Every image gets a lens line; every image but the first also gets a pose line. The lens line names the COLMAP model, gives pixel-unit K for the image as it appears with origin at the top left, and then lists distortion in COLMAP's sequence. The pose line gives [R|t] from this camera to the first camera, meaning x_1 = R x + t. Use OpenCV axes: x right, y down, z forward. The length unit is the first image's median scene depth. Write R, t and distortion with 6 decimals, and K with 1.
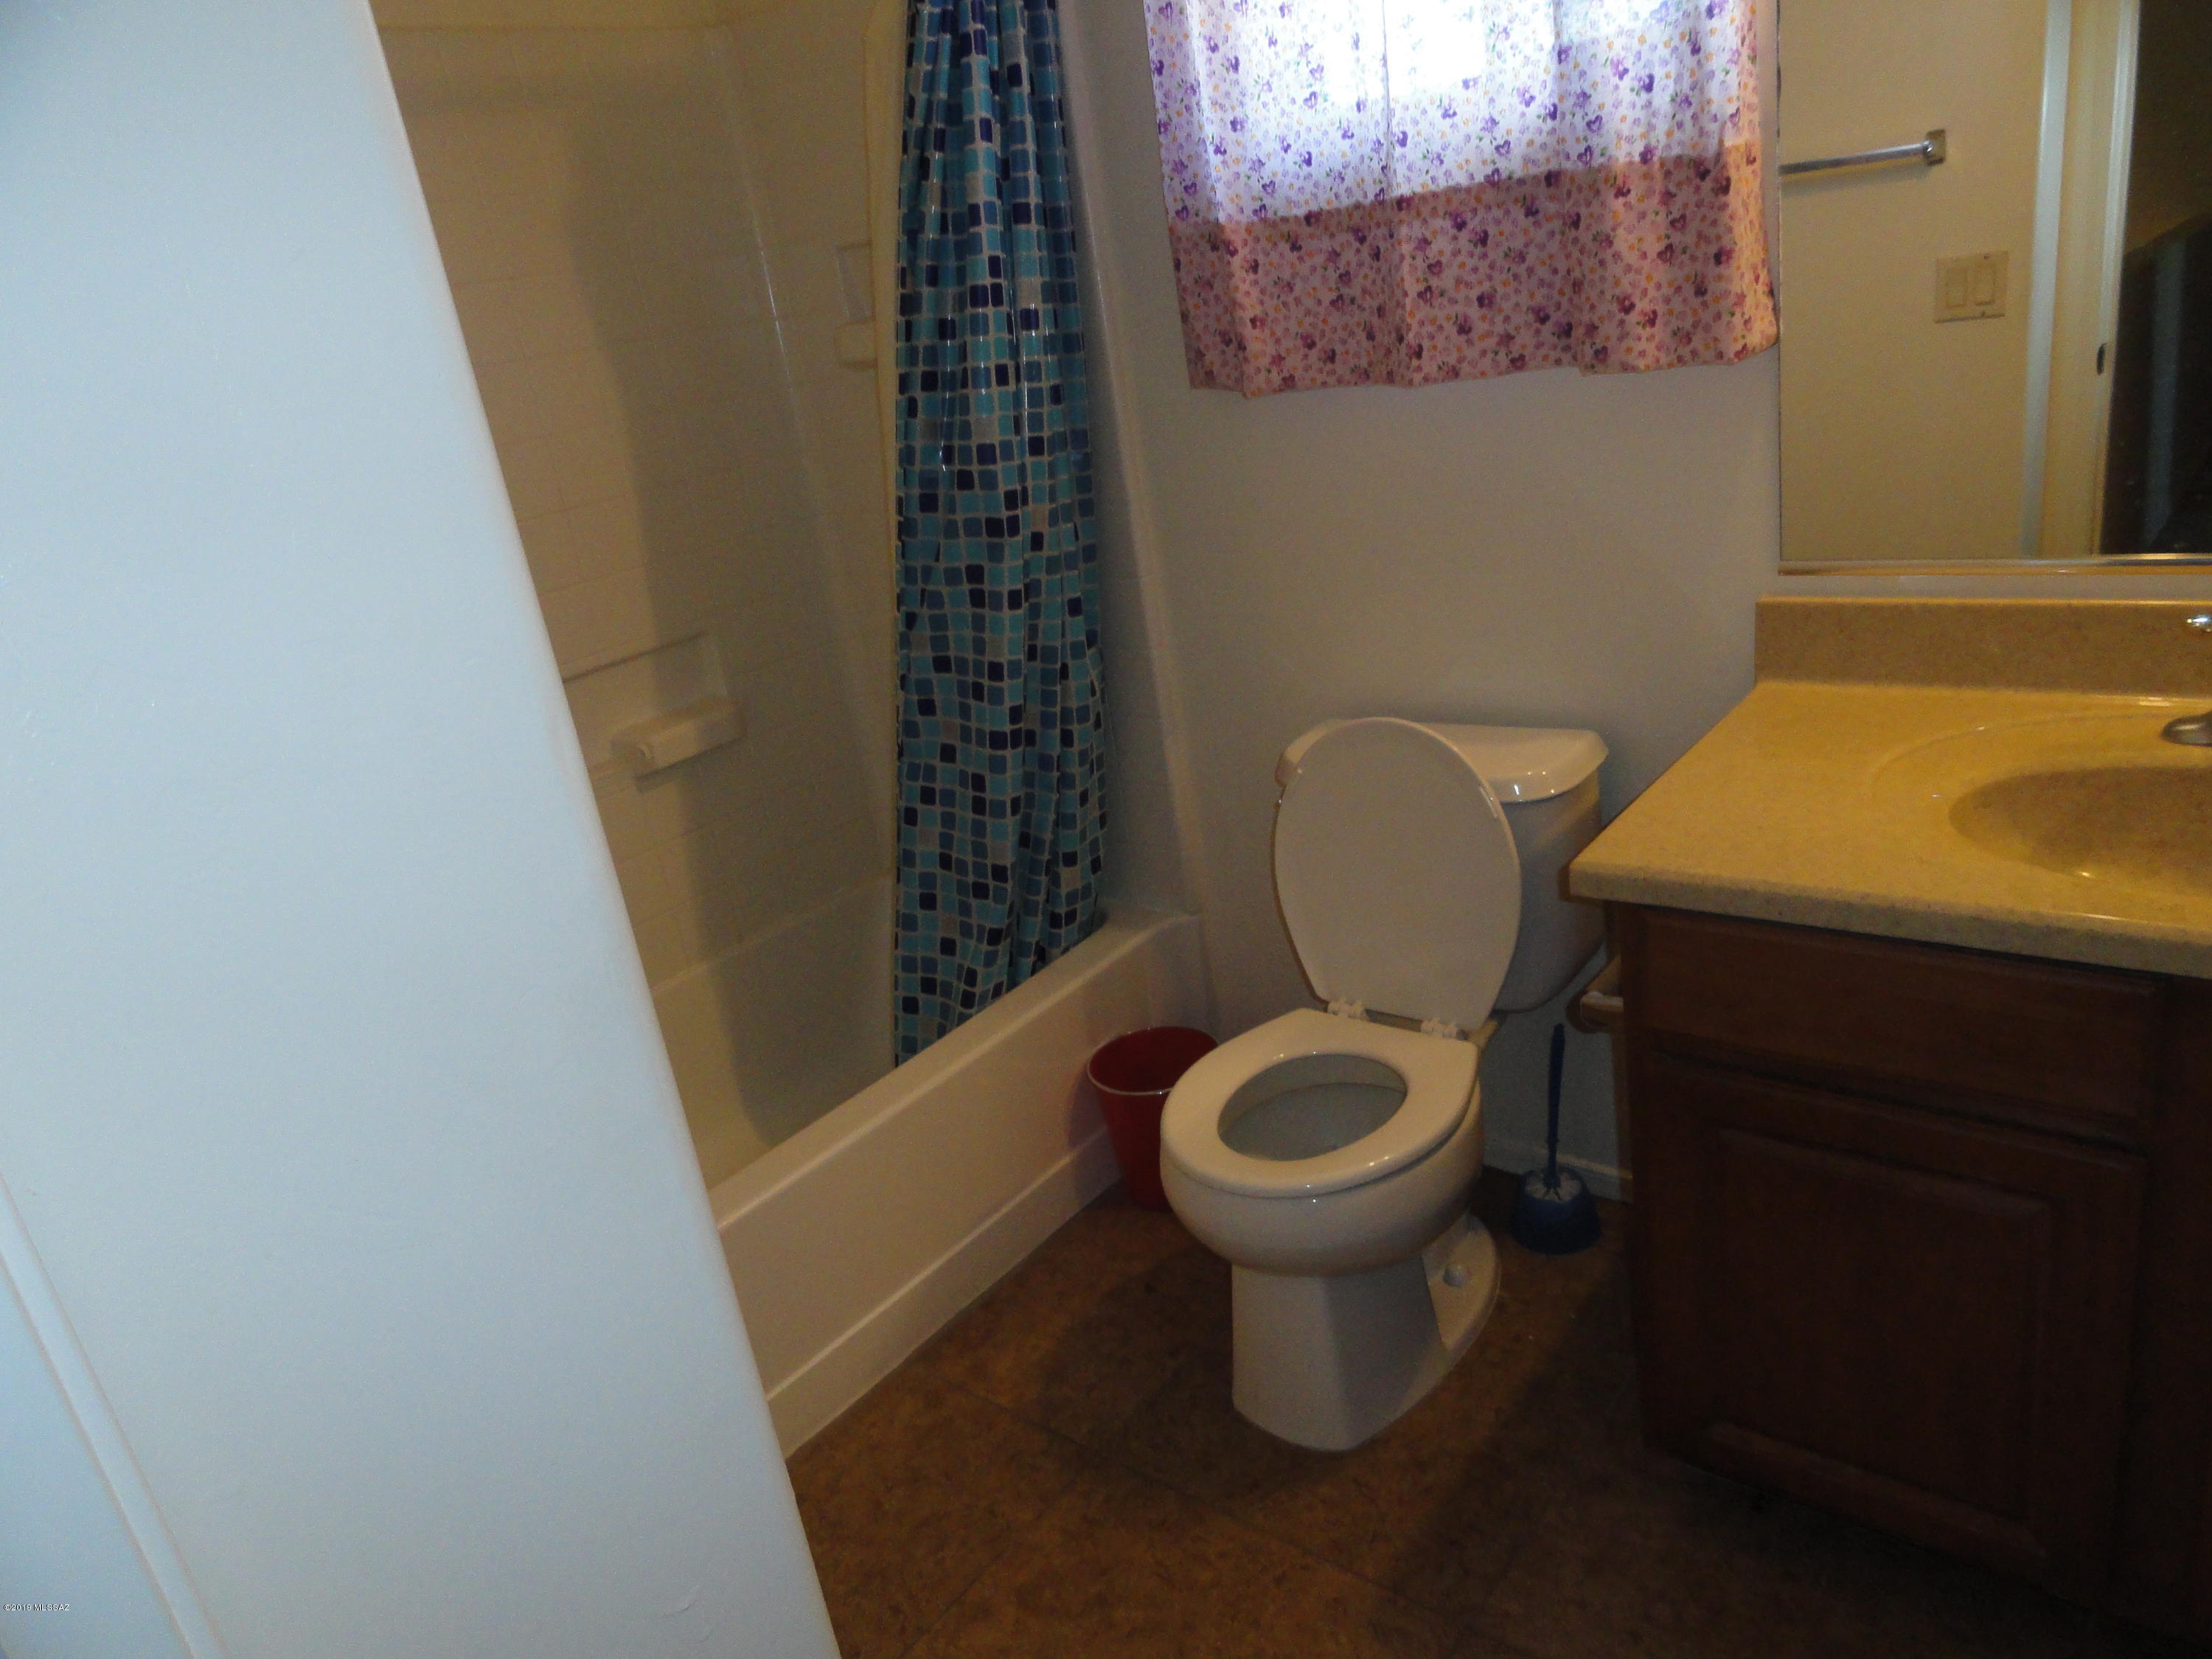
lens RADIAL K [[1528.2, 0, 1111.8], [0, 1528.2, 829.1], [0, 0, 1]] dist [-0.006317, -0.001964]
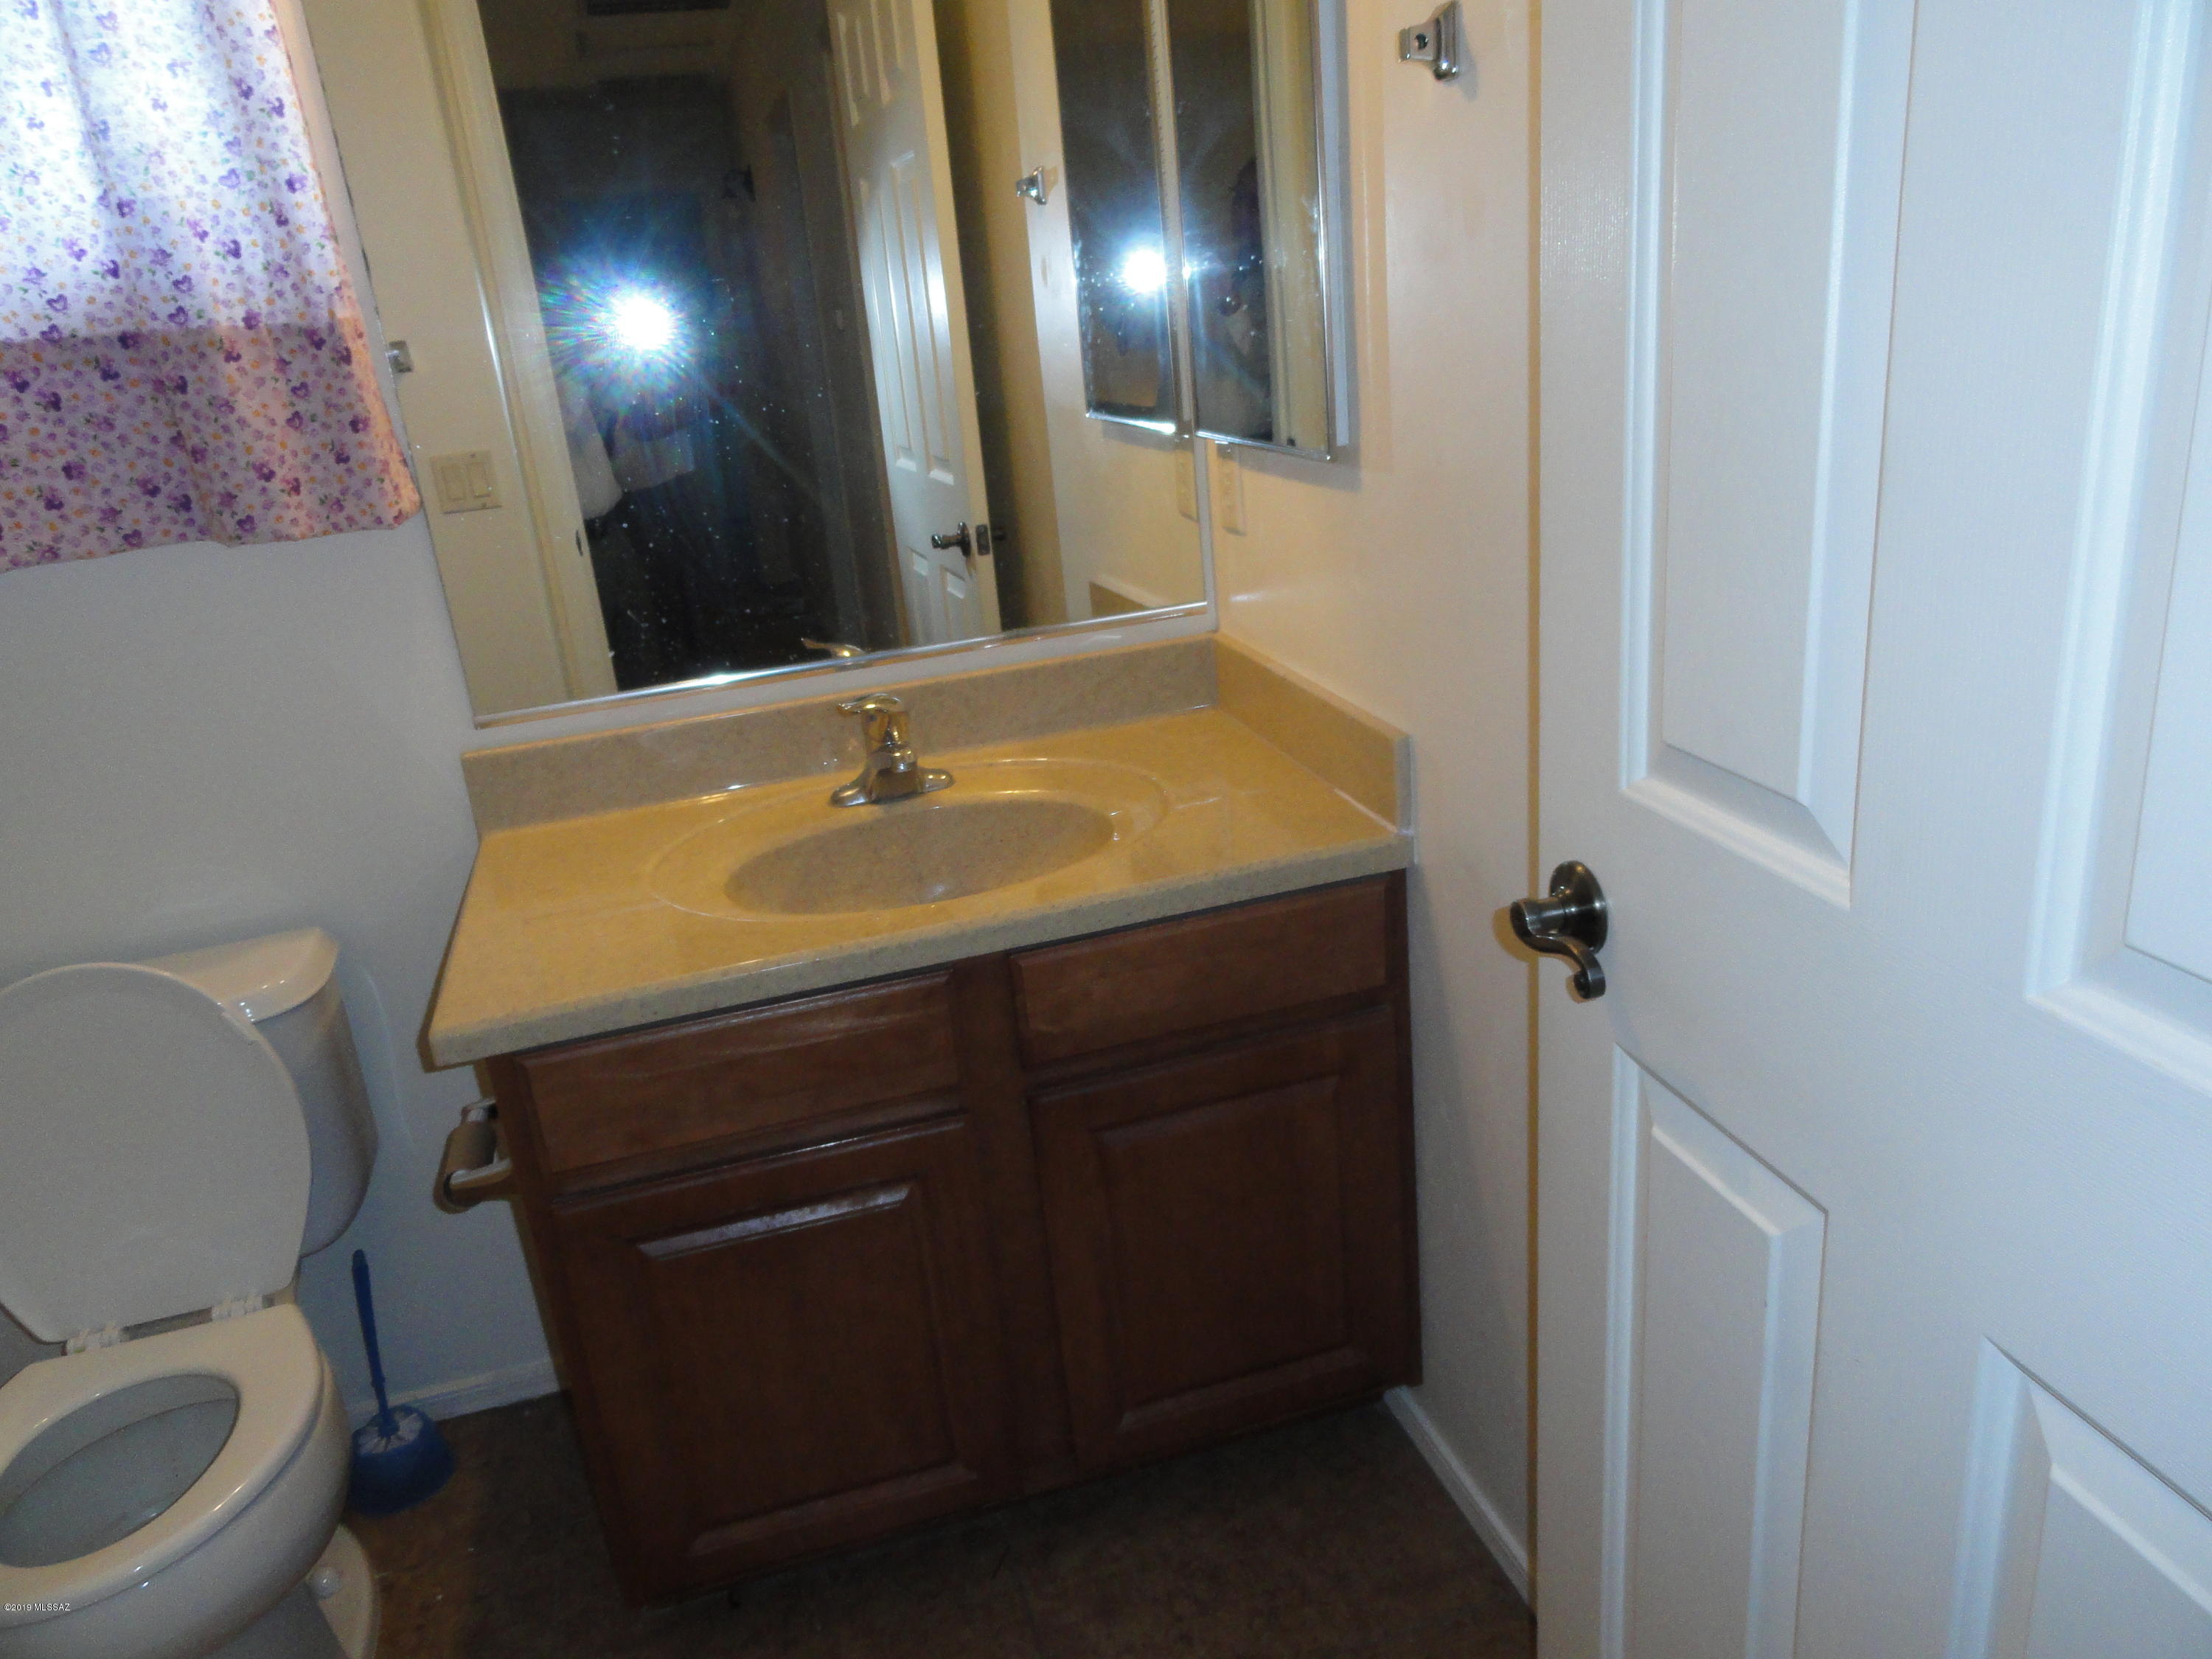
lens RADIAL K [[1528.2, 0, 1112.0], [0, 1528.2, 825.4], [0, 0, 1]] dist [-0.006317, -0.001964]
pose [[0.565013, -0.174860, 0.806340, -0.161896], [0.287961, 0.957624, 0.005888, 0.011901], [-0.773200, 0.228867, 0.591423, 0.081430]]
